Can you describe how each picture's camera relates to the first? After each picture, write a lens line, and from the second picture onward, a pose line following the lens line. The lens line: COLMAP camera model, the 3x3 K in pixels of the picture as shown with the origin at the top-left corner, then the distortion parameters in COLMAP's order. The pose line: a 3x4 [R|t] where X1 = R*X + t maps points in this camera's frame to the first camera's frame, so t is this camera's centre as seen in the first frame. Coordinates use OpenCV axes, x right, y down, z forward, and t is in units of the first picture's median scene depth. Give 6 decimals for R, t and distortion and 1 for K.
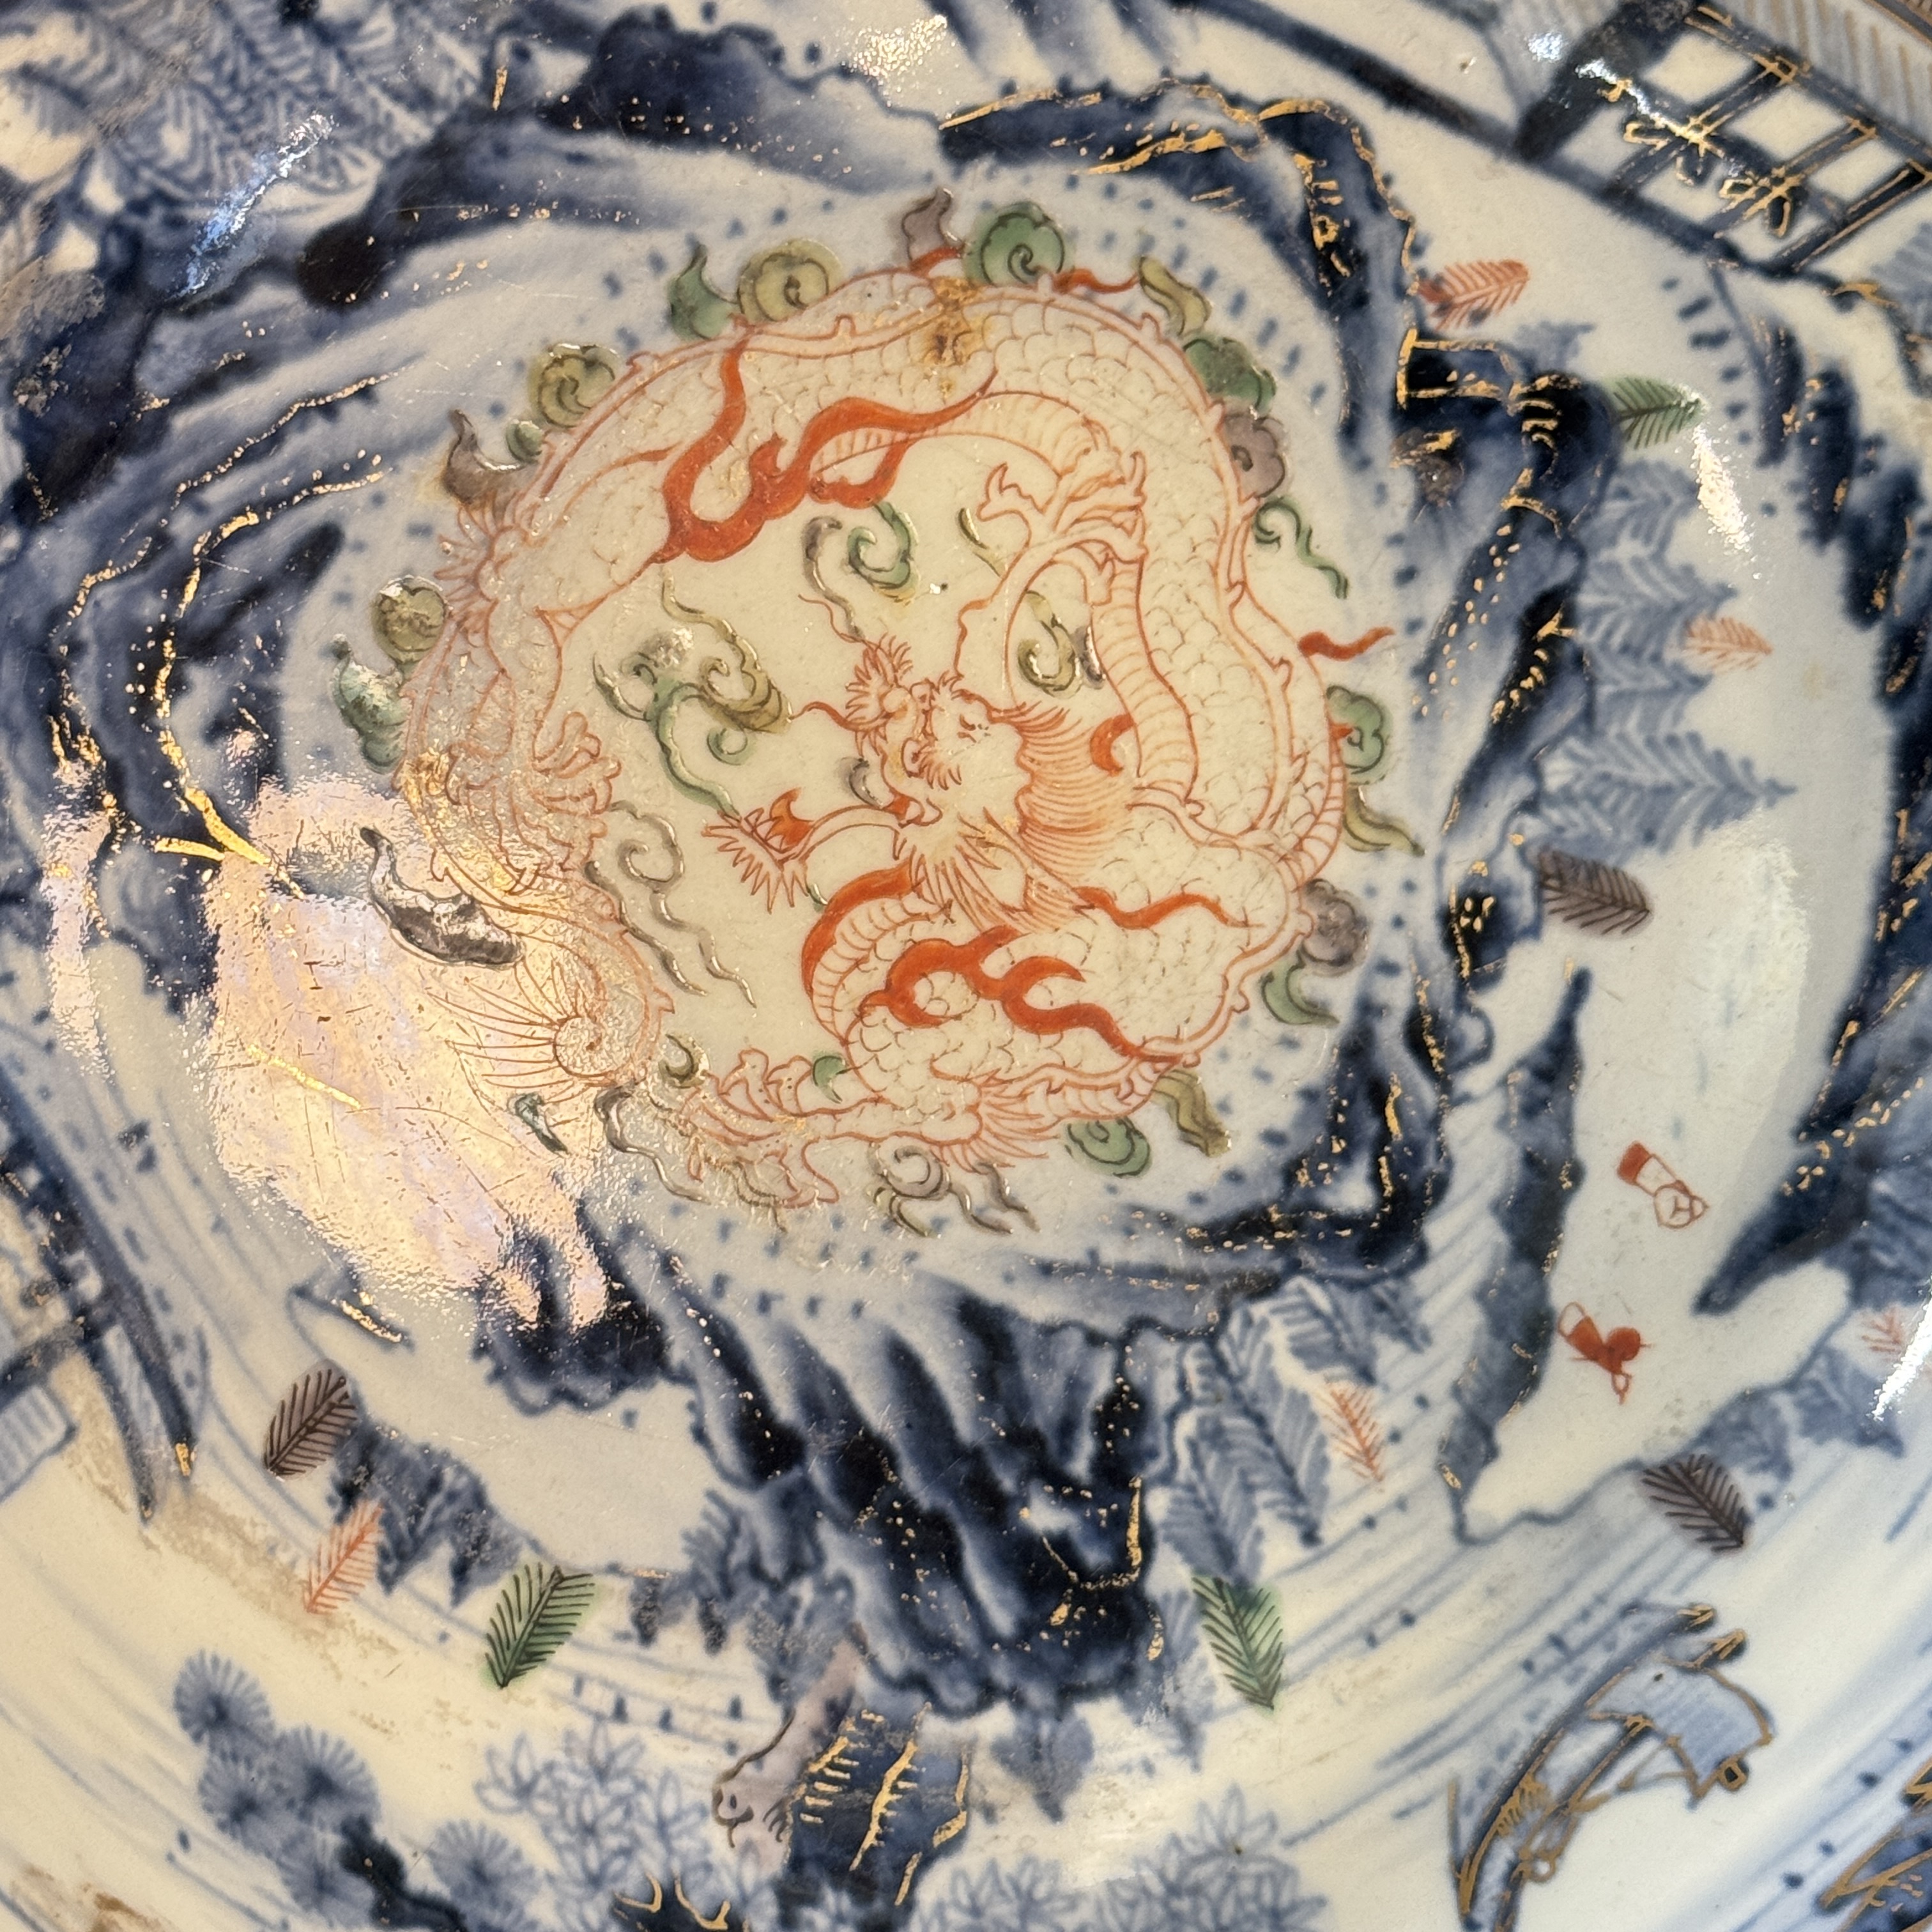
lens RADIAL K [[4187.9, 0, 947.9], [0, 4187.9, 951.7], [0, 0, 1]] dist [0.126366, 0.000000]
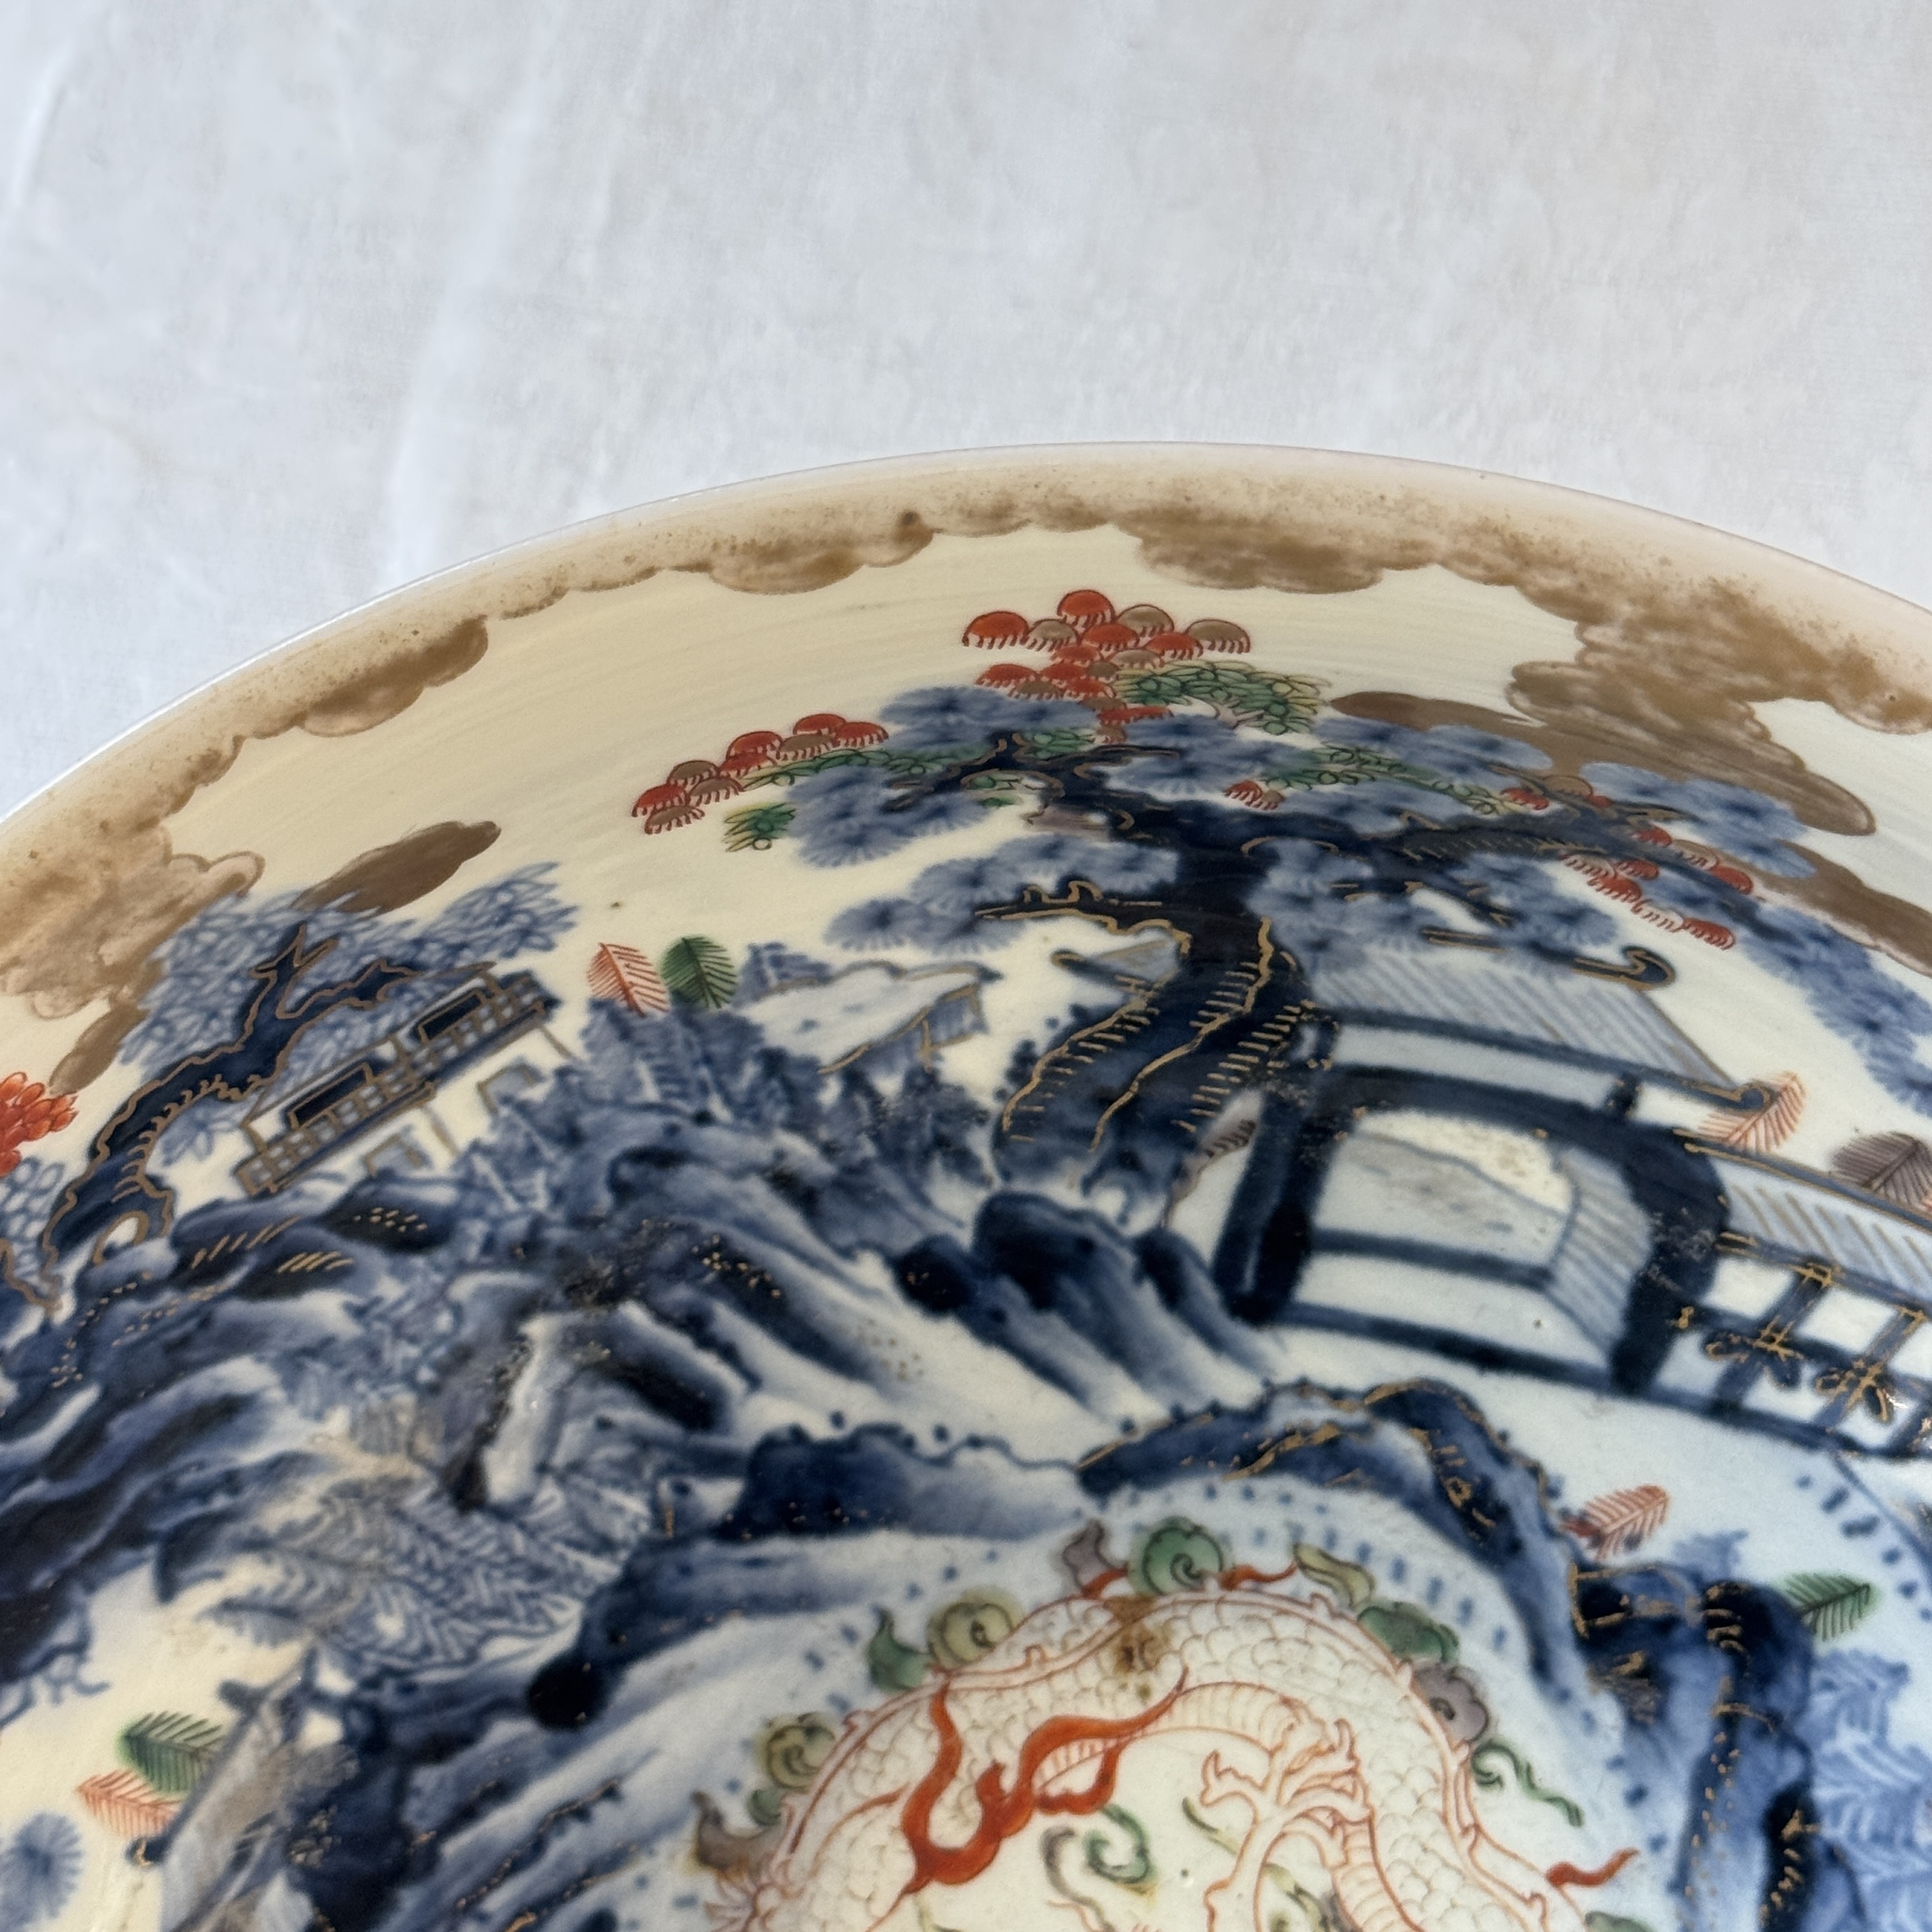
lens RADIAL K [[4187.9, 0, 988.8], [0, 4187.9, 985.5], [0, 0, 1]] dist [0.126366, 0.000000]
pose [[0.881581, -0.221932, -0.416607, 0.459950], [0.110737, 0.955187, -0.274510, -0.012965], [0.458860, 0.195869, 0.866650, -0.013039]]
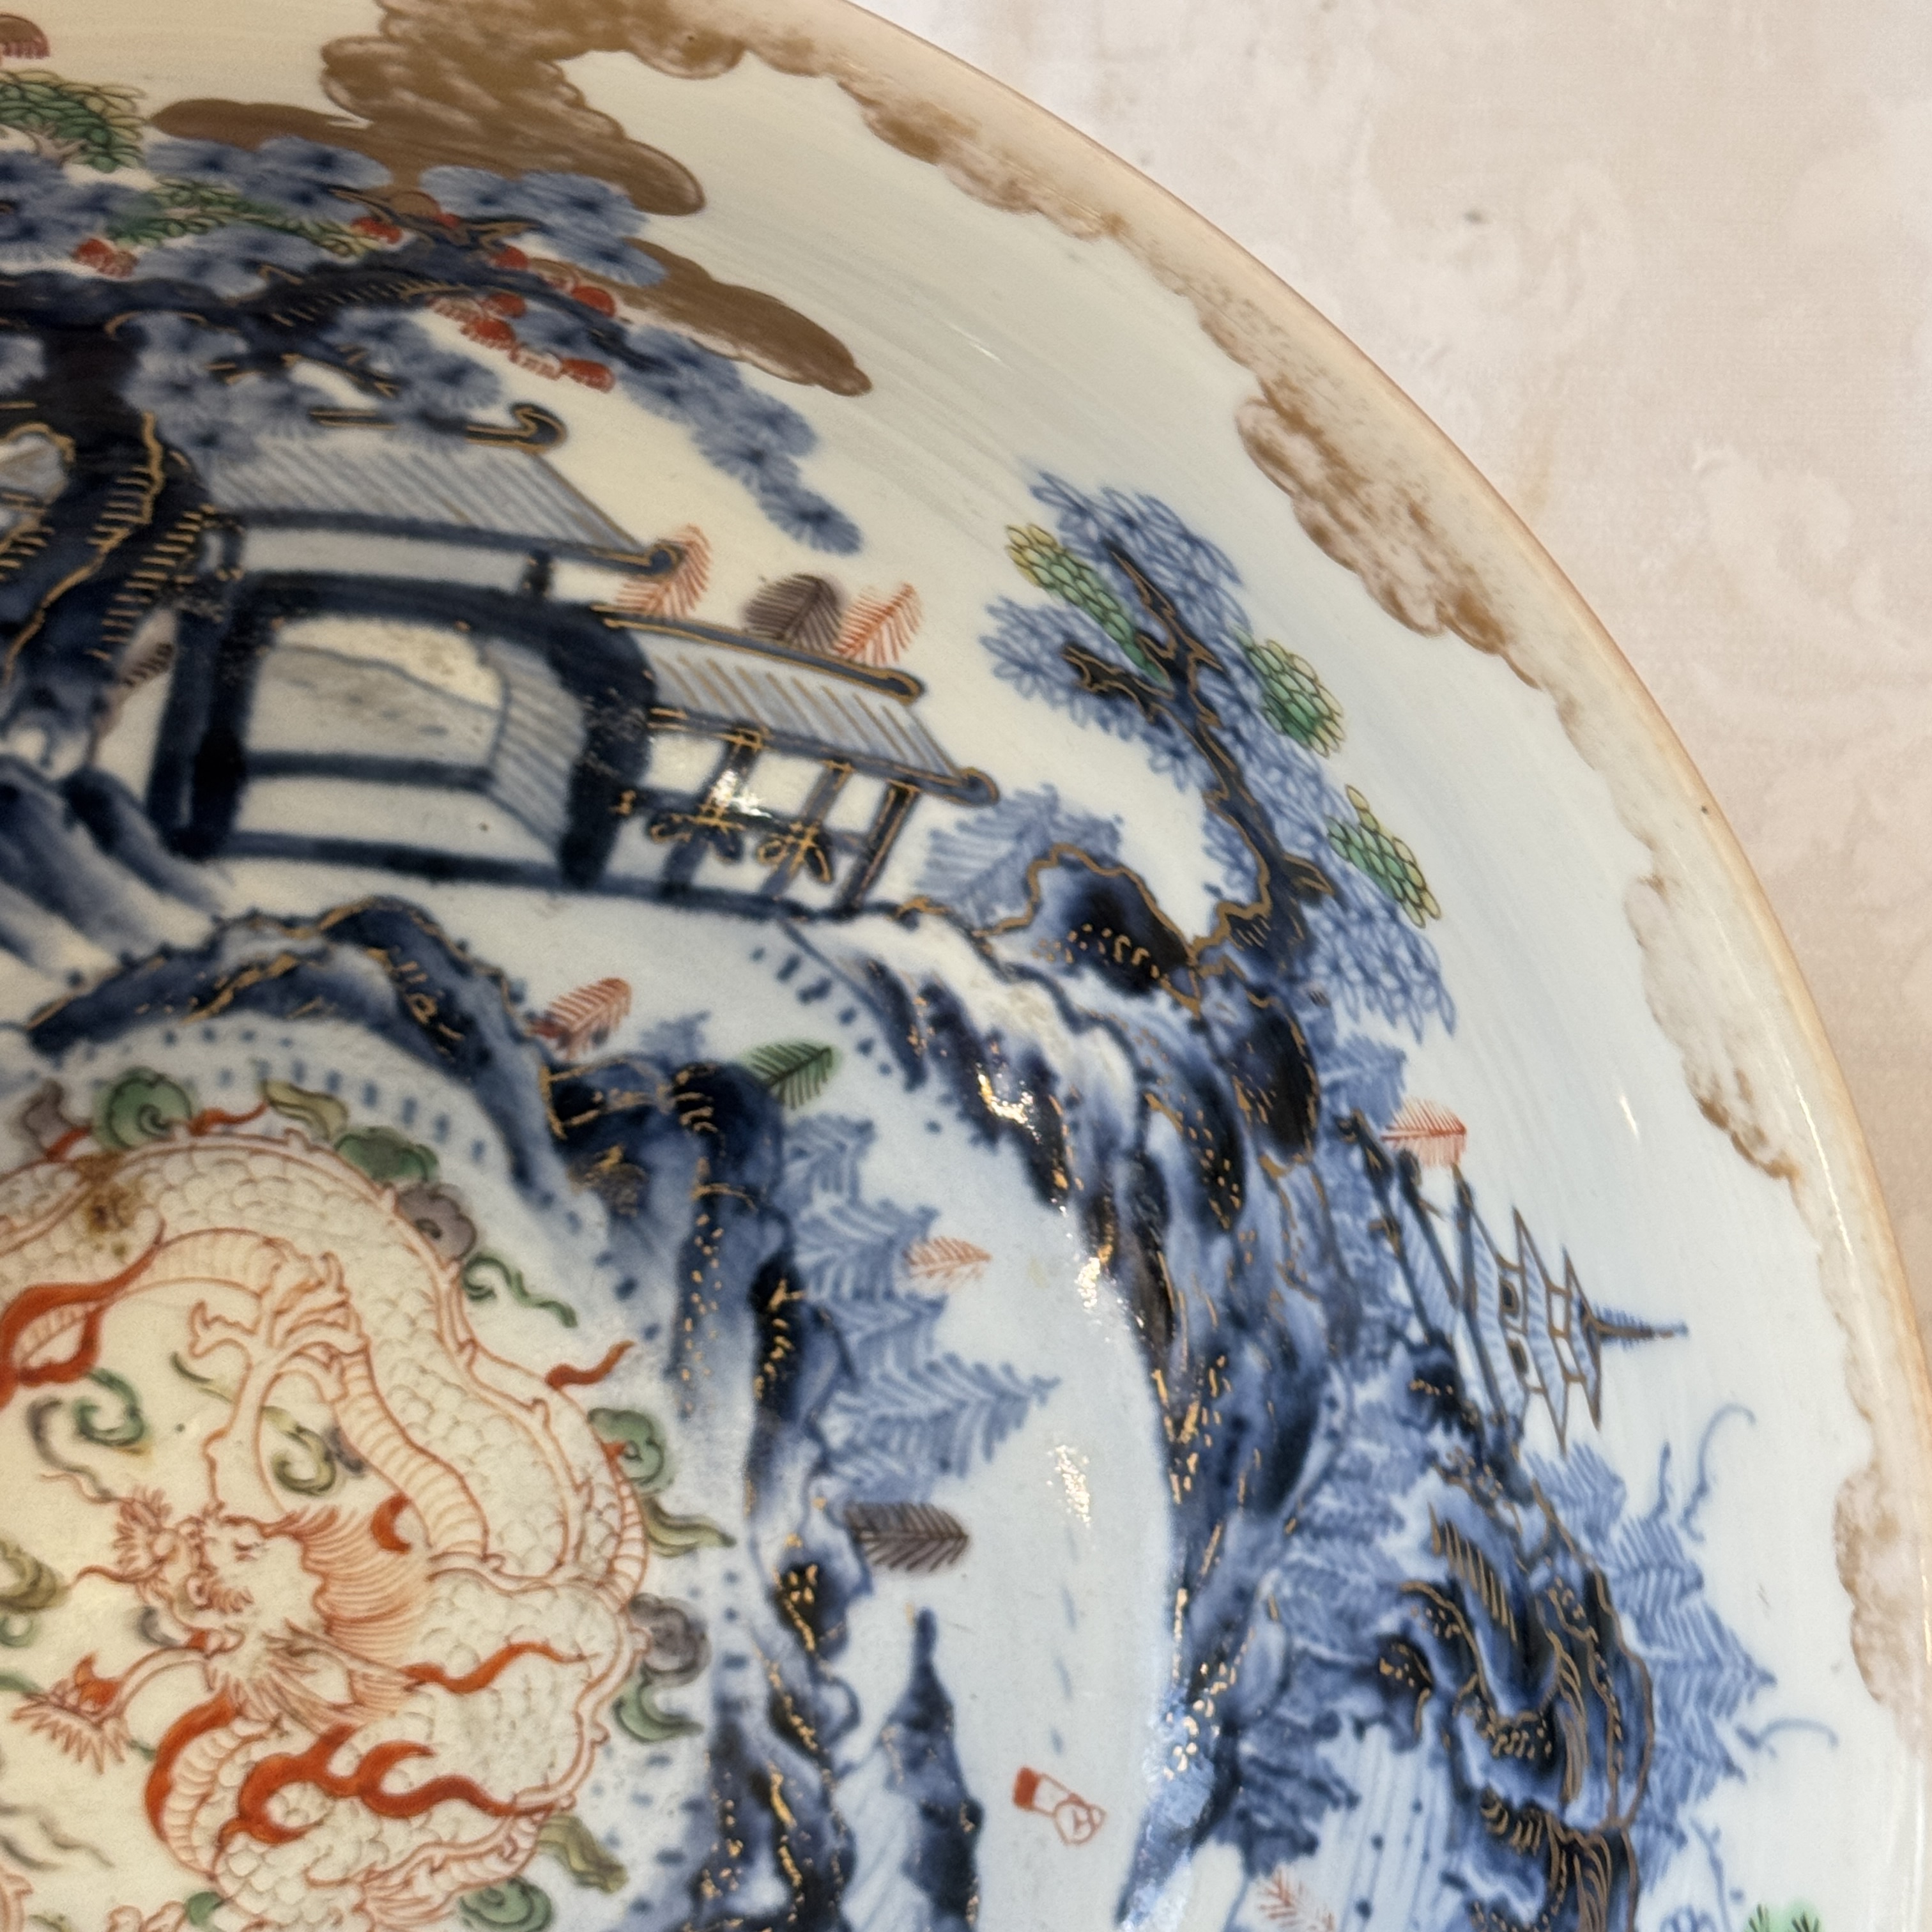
lens RADIAL K [[4187.9, 0, 991.5], [0, 4187.9, 990.8], [0, 0, 1]] dist [0.126366, 0.000000]
pose [[0.921042, -0.302818, -0.244912, 0.483878], [0.249966, 0.941866, -0.224510, 0.099666], [0.298660, 0.145563, 0.943193, 0.038452]]
